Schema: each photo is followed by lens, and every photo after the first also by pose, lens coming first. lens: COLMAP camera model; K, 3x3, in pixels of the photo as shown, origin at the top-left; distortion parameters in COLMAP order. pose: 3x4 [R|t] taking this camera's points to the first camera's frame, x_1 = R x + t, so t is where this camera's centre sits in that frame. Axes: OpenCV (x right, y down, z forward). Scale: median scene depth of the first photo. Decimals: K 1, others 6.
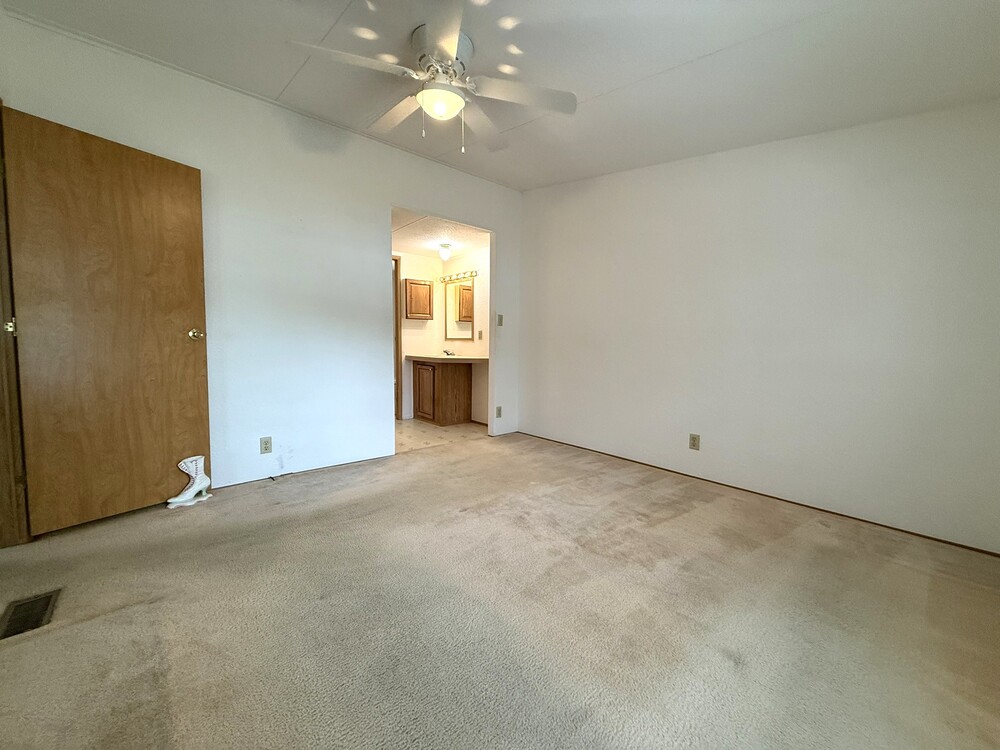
lens RADIAL K [[399.6, 0, 496.5], [0, 399.6, 371.9], [0, 0, 1]] dist [0.001465, 0.000064]
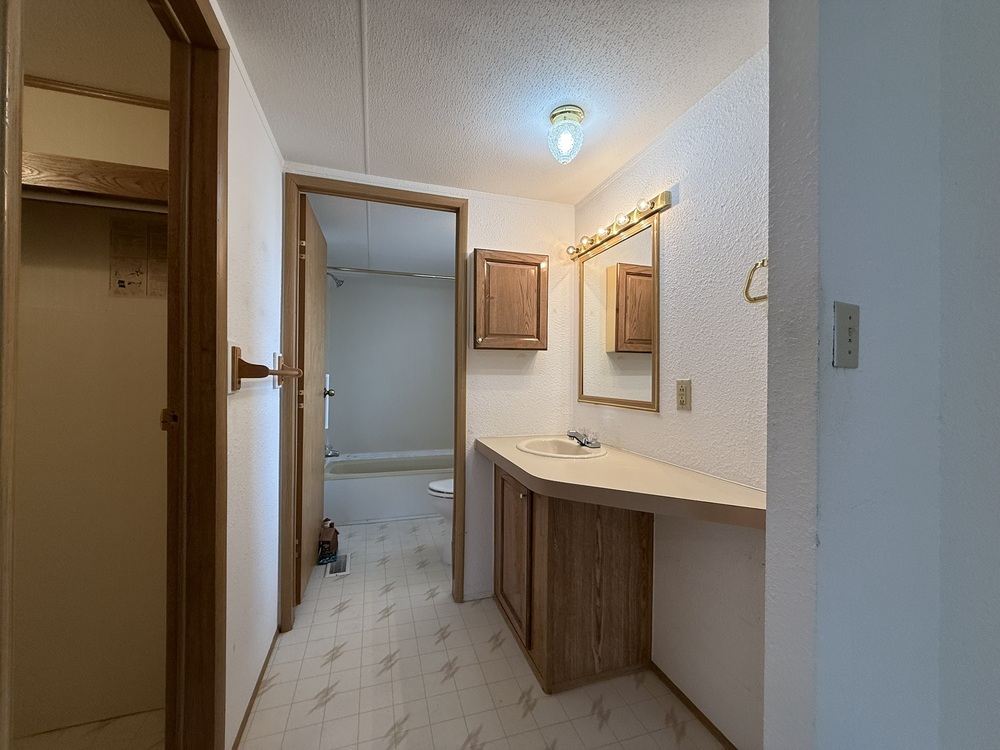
lens RADIAL K [[399.6, 0, 495.3], [0, 399.6, 372.7], [0, 0, 1]] dist [0.001465, 0.000064]
pose [[0.916619, -0.001180, -0.399761, -0.048577], [-0.035678, 0.995764, -0.084745, -0.075313], [0.398167, 0.091941, 0.912694, 0.636723]]
